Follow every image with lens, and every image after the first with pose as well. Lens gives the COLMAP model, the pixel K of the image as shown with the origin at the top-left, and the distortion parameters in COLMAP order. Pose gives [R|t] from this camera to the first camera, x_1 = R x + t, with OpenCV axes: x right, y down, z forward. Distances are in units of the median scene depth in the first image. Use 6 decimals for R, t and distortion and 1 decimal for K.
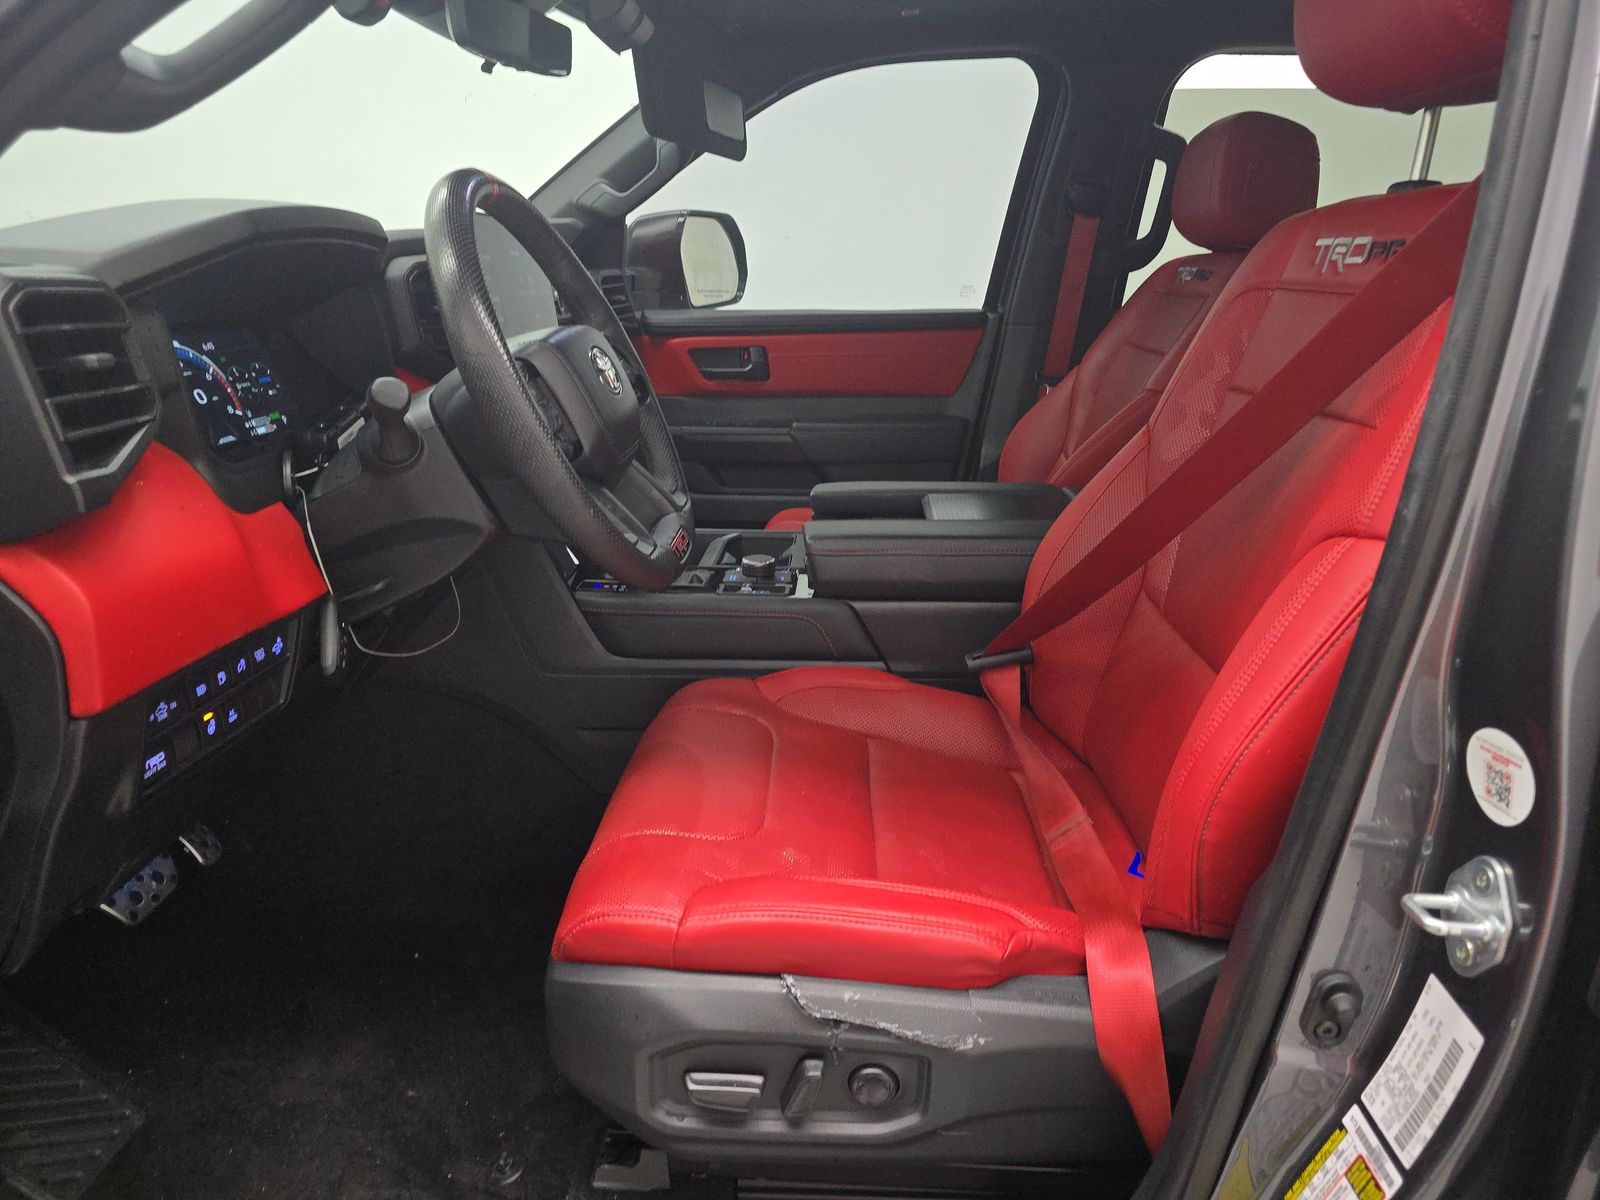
lens RADIAL K [[1070.1, 0, 808.6], [0, 1070.1, 598.8], [0, 0, 1]] dist [0.035122, -0.025840]
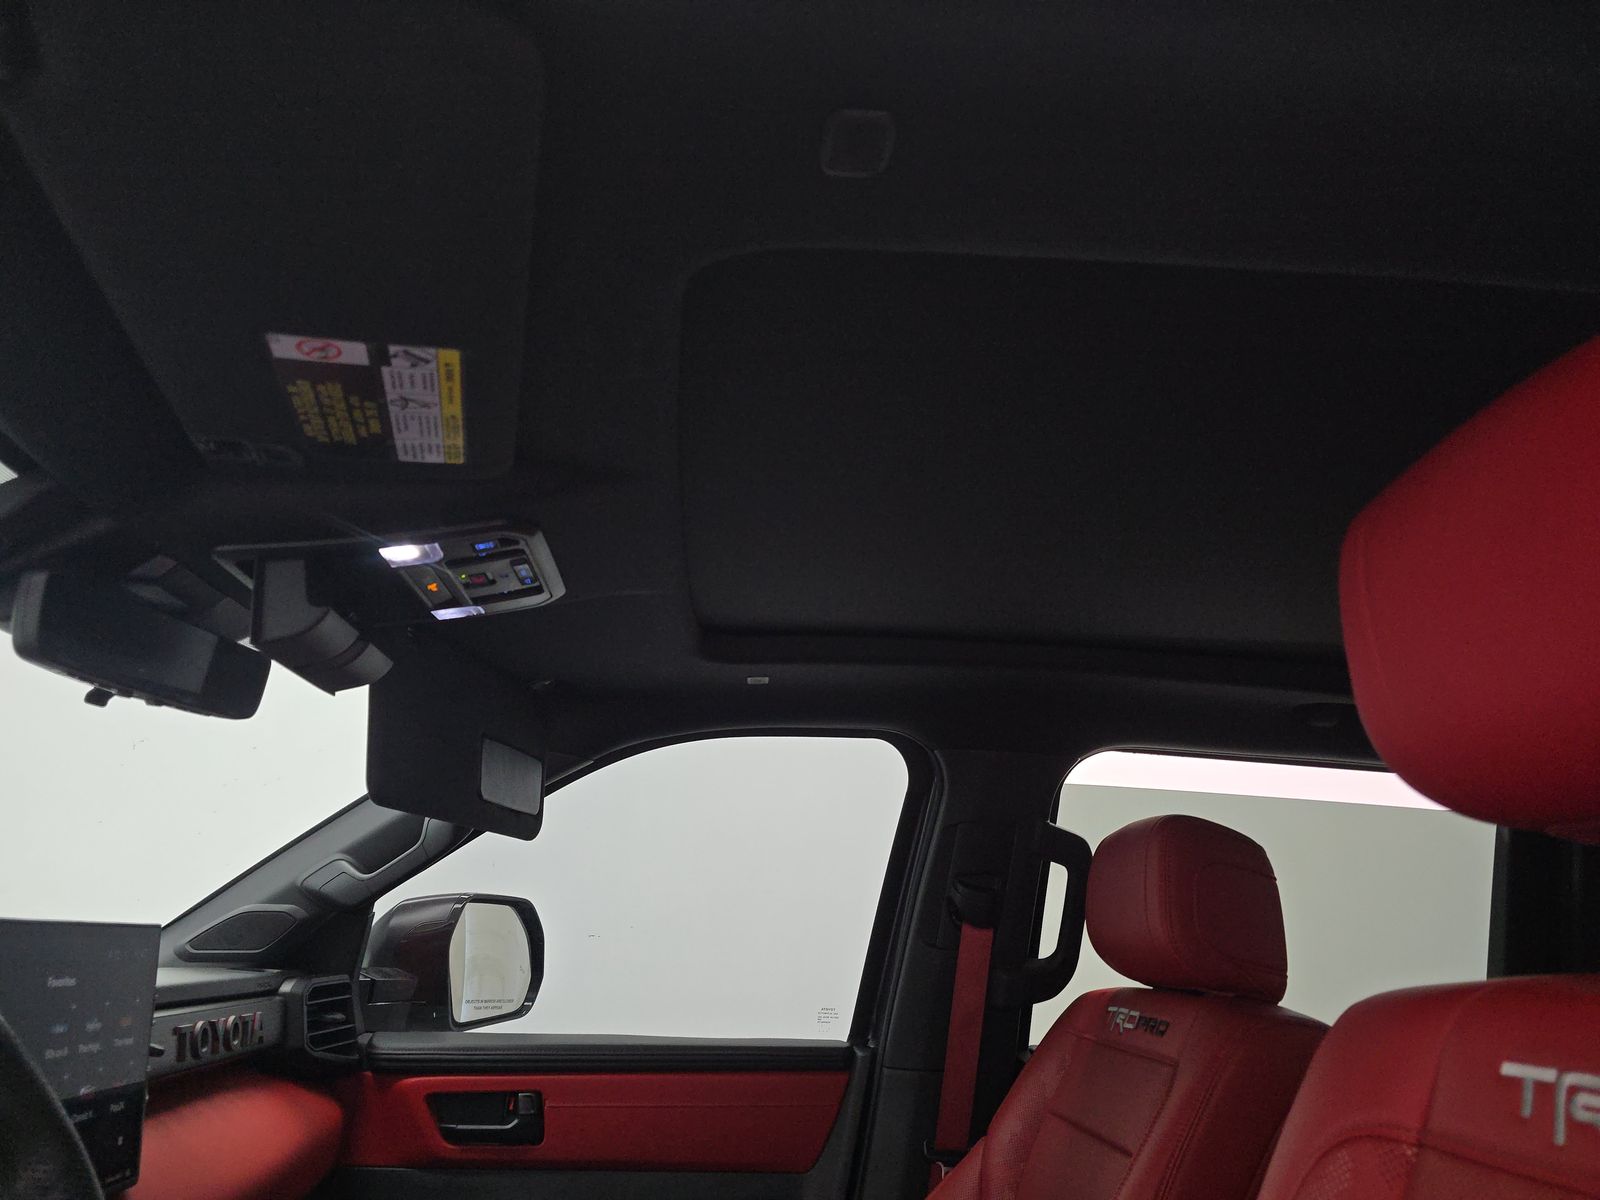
lens RADIAL K [[1070.1, 0, 808.6], [0, 1070.1, 598.8], [0, 0, 1]] dist [0.035122, -0.025840]
pose [[0.994967, 0.062891, 0.078009, 0.058433], [-0.009308, 0.833152, -0.552965, -0.116415], [-0.099770, 0.549456, 0.829544, 0.223590]]
